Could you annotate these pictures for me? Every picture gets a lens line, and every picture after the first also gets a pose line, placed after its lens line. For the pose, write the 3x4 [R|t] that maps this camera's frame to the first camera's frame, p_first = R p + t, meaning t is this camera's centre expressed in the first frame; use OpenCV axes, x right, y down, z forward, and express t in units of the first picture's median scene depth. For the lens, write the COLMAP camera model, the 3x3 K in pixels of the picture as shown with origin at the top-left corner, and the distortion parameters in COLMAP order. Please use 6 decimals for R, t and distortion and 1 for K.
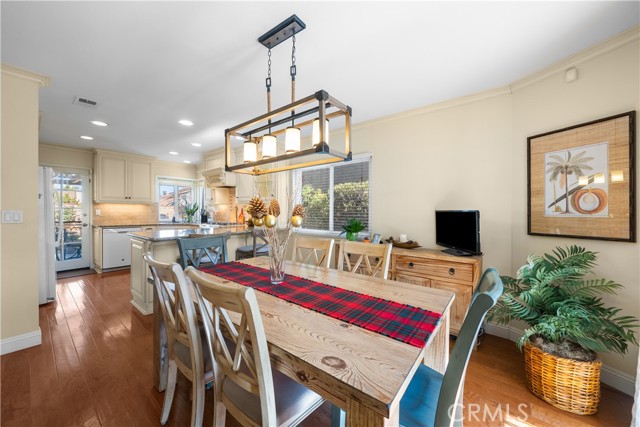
lens RADIAL K [[236.3, 0, 320.0], [0, 236.3, 213.5], [0, 0, 1]] dist [-0.001062, -0.000073]
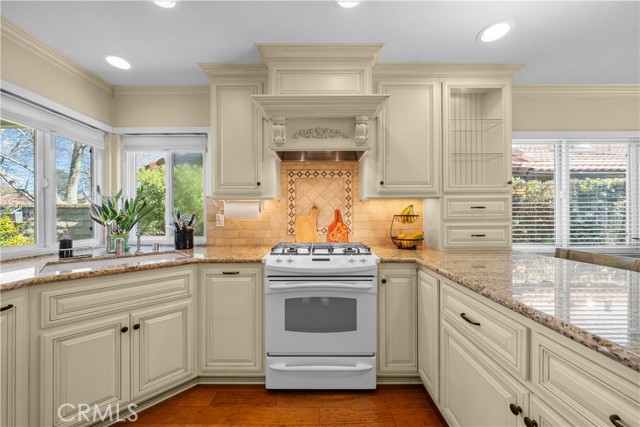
lens RADIAL K [[231.1, 0, 320.2], [0, 231.1, 214.5], [0, 0, 1]] dist [-0.002087, -0.000056]
pose [[0.784747, -0.004434, 0.619801, -0.625027], [0.013073, 0.999870, -0.009399, -0.009276], [-0.619679, 0.015479, 0.784703, 0.680601]]
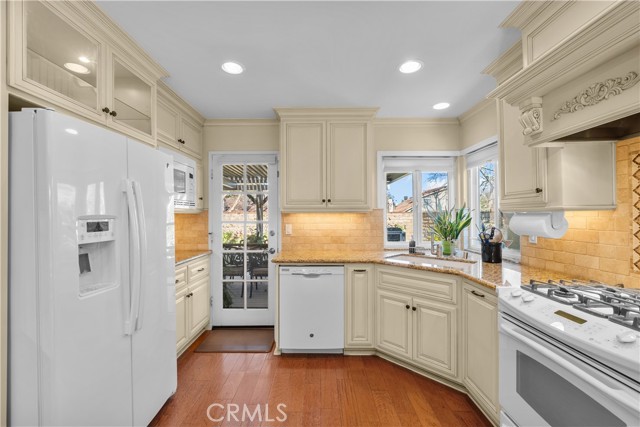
lens RADIAL K [[273.6, 0, 320.0], [0, 273.6, 213.5], [0, 0, 1]] dist [0.000697, 0.000125]
pose [[0.622197, -0.010320, -0.782793, -0.375498], [-0.002288, 0.999885, -0.015001, -0.031230], [0.782857, 0.011125, 0.622102, 0.628975]]
